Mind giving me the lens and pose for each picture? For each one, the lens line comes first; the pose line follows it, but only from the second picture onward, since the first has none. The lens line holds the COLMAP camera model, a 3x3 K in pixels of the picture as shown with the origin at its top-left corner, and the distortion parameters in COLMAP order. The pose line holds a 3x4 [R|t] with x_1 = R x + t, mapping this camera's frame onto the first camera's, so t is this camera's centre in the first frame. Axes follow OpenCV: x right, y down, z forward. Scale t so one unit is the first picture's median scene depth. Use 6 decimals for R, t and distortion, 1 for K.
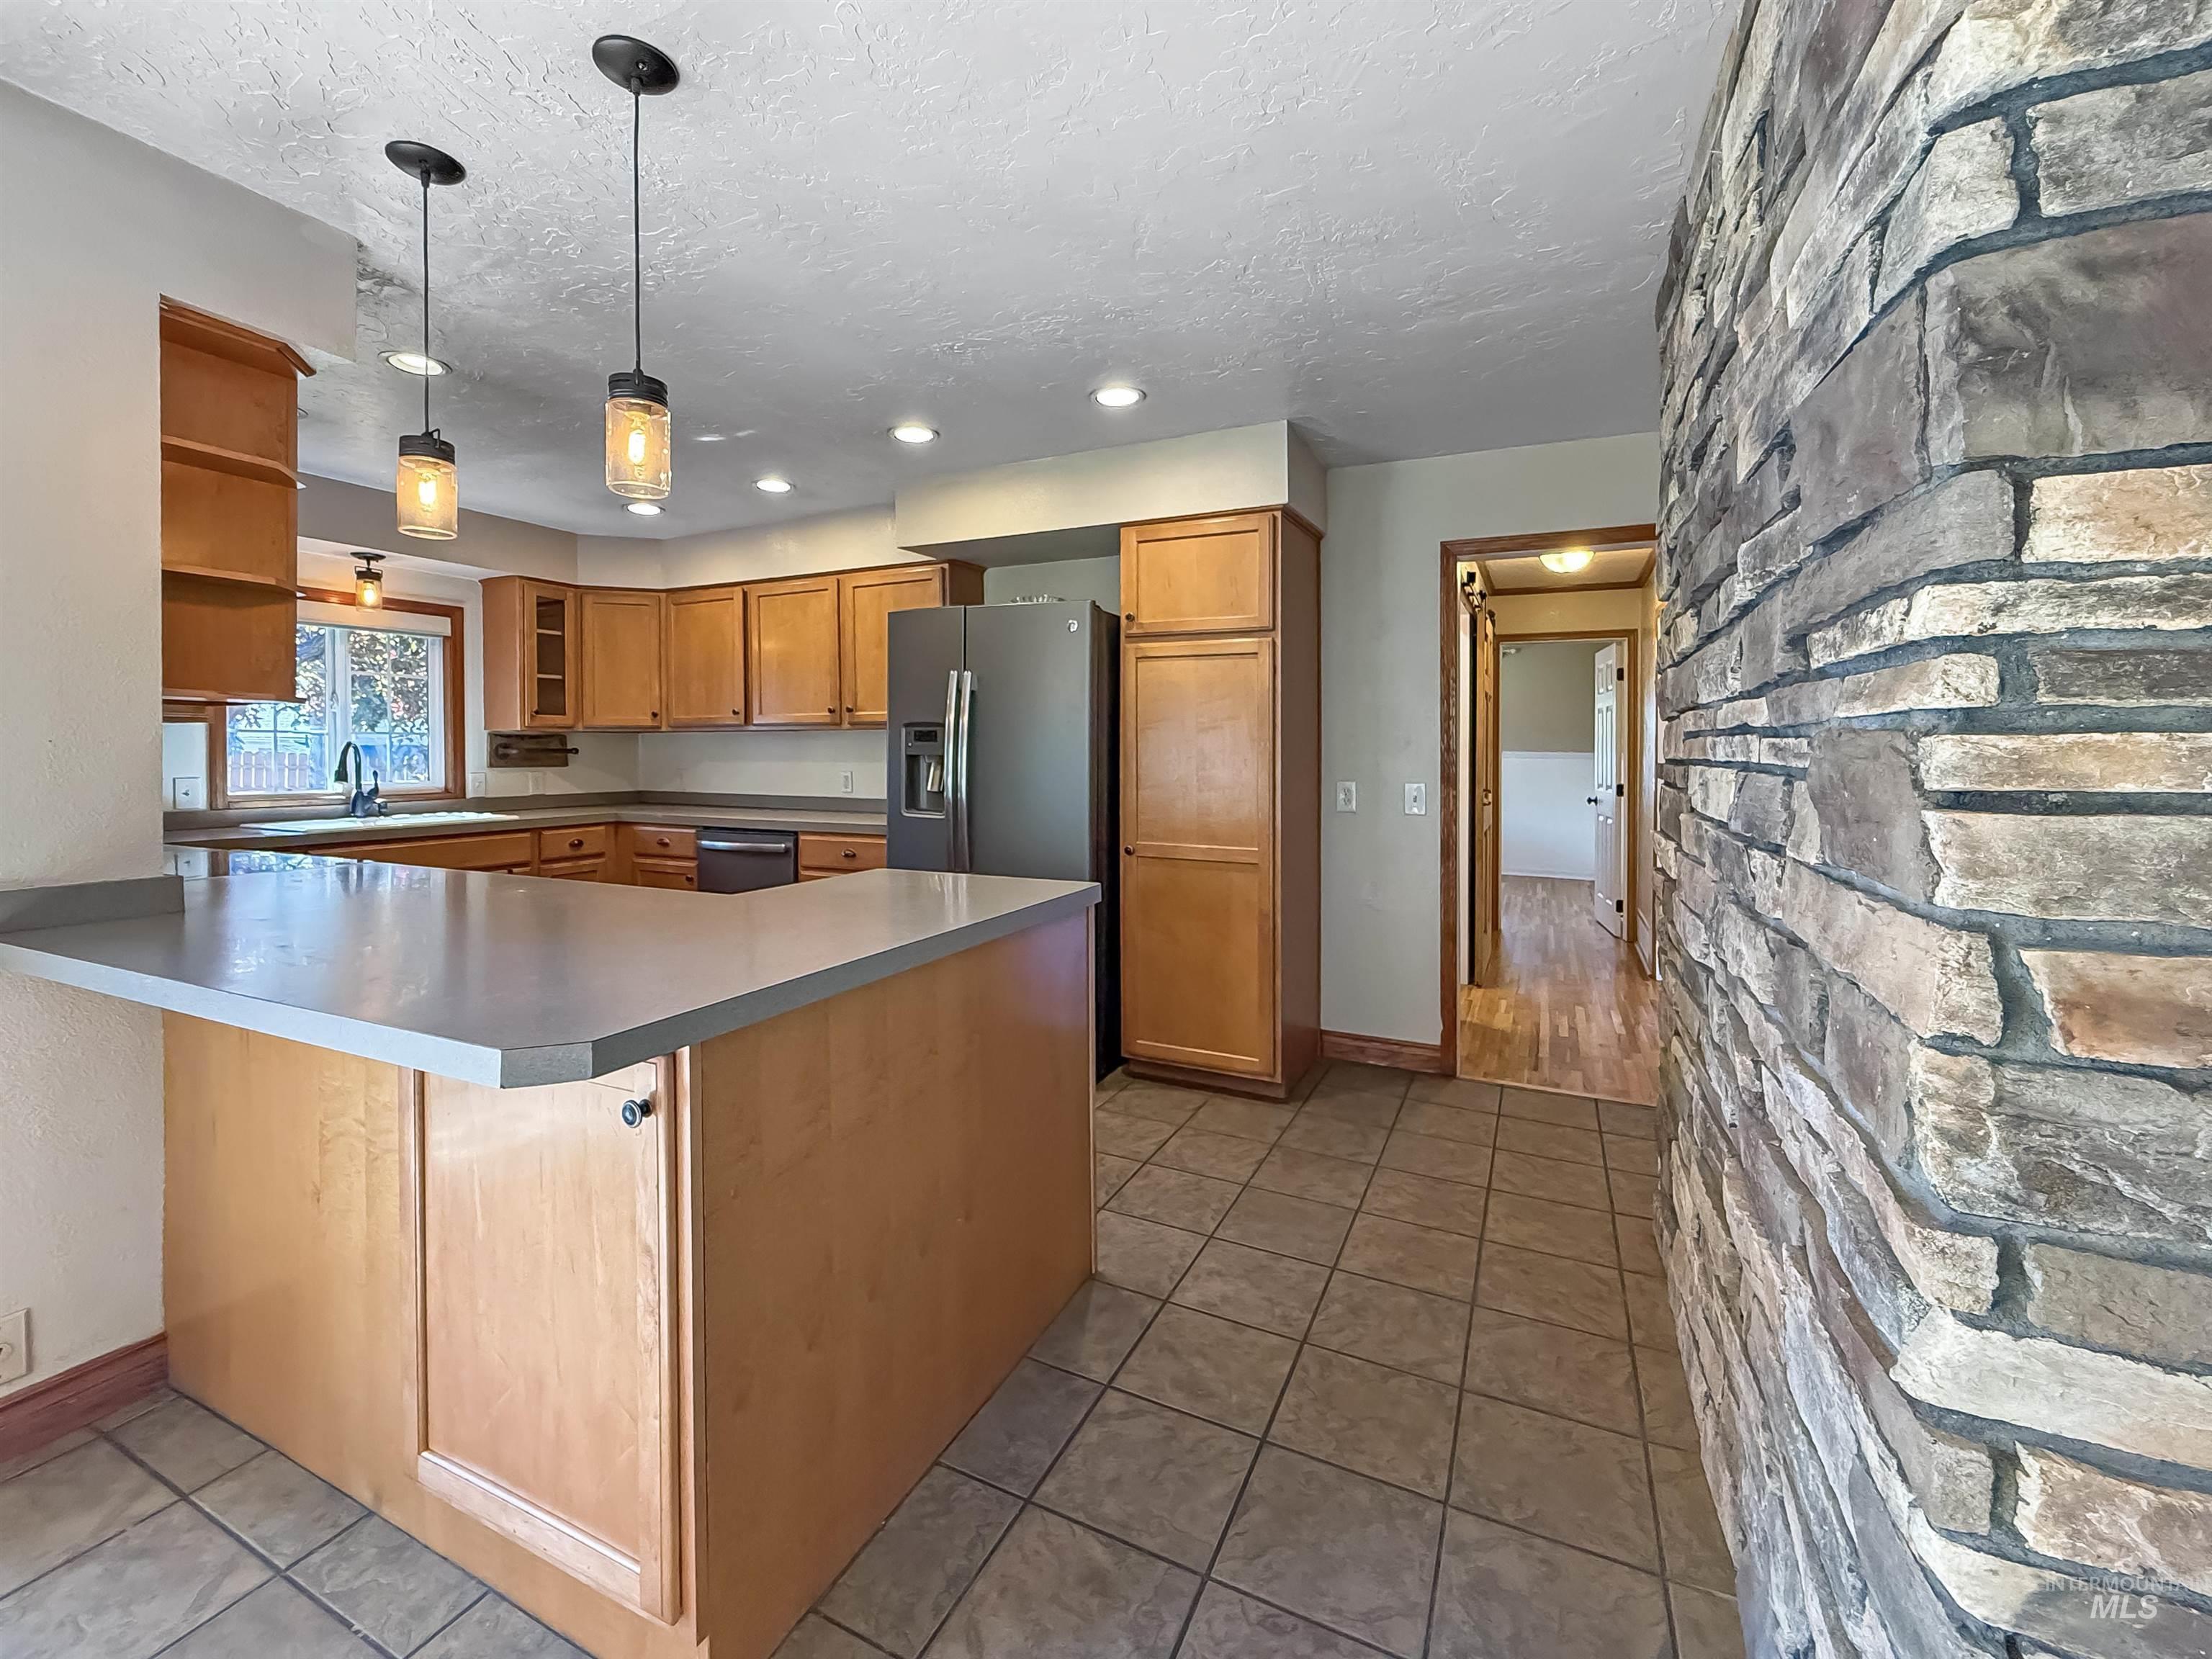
lens RADIAL K [[924.1, 0, 1096.0], [0, 924.1, 753.5], [0, 0, 1]] dist [0.000172, 0.000171]
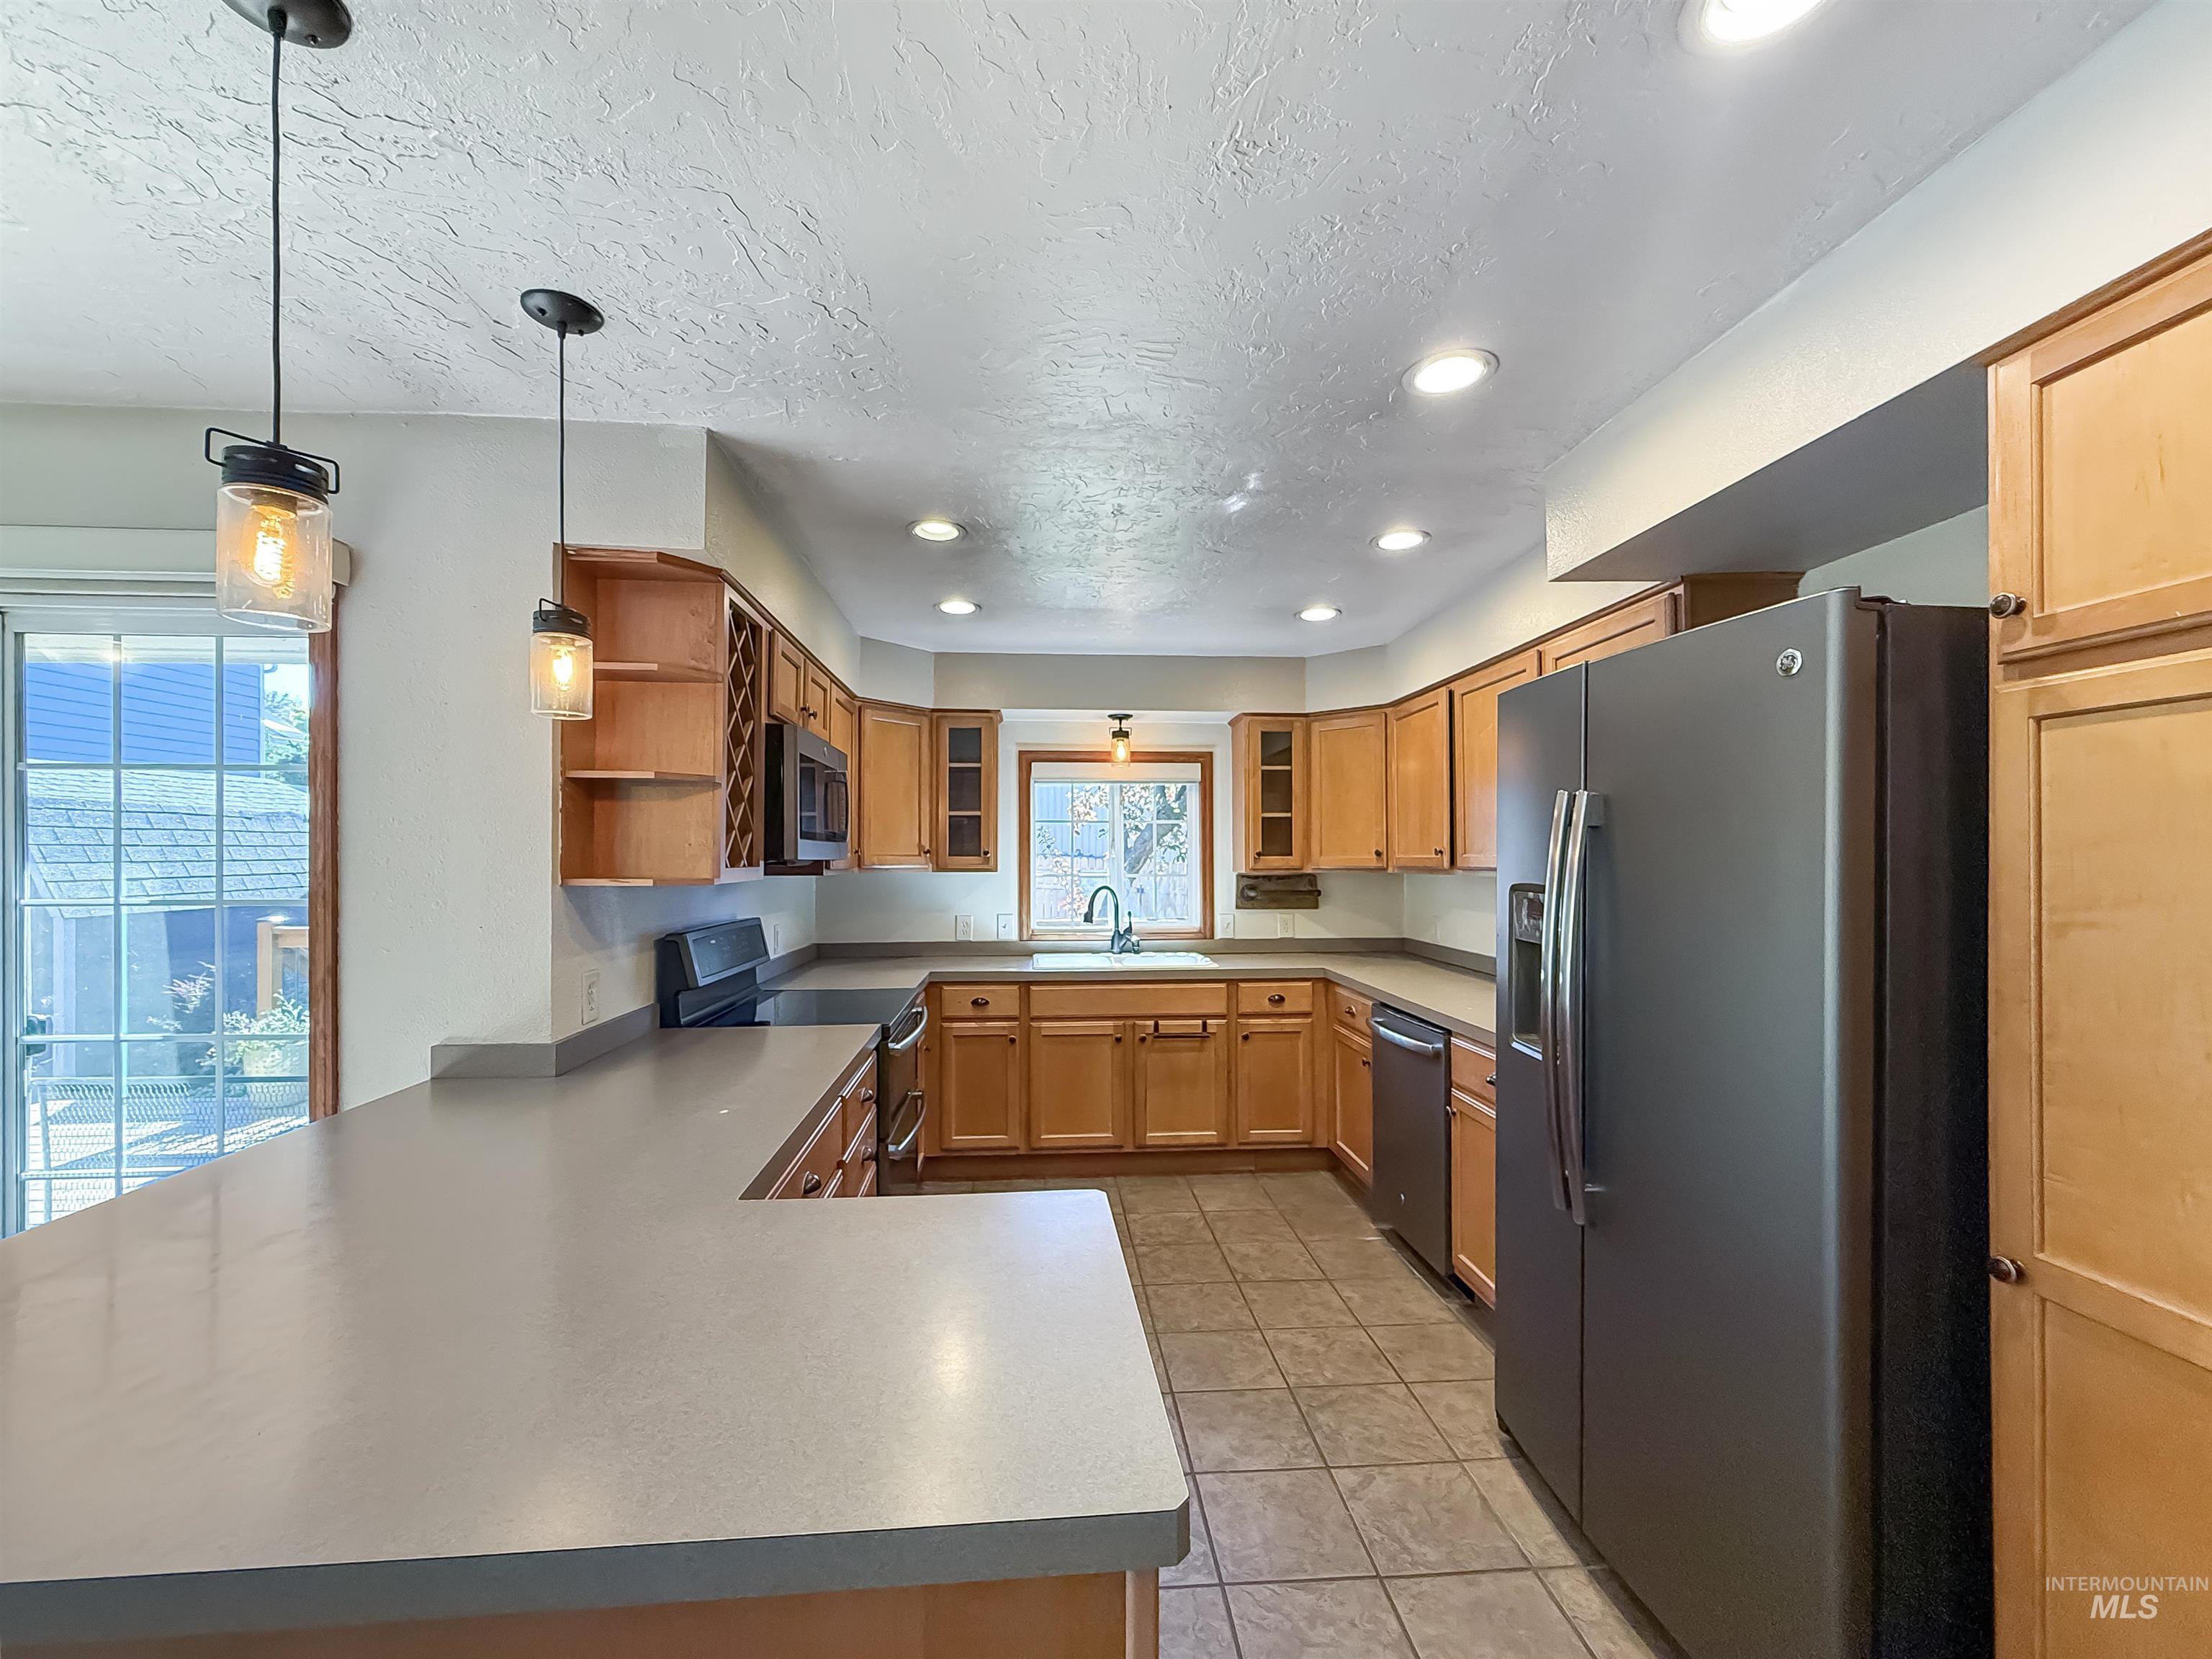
lens RADIAL K [[909.0, 0, 1104.2], [0, 909.0, 860.8], [0, 0, 1]] dist [-0.001212, -0.000132]
pose [[0.496650, 0.001733, -0.867949, 0.159910], [-0.004412, 0.999990, -0.000528, -0.046618], [0.867940, 0.004091, 0.496652, 0.506646]]
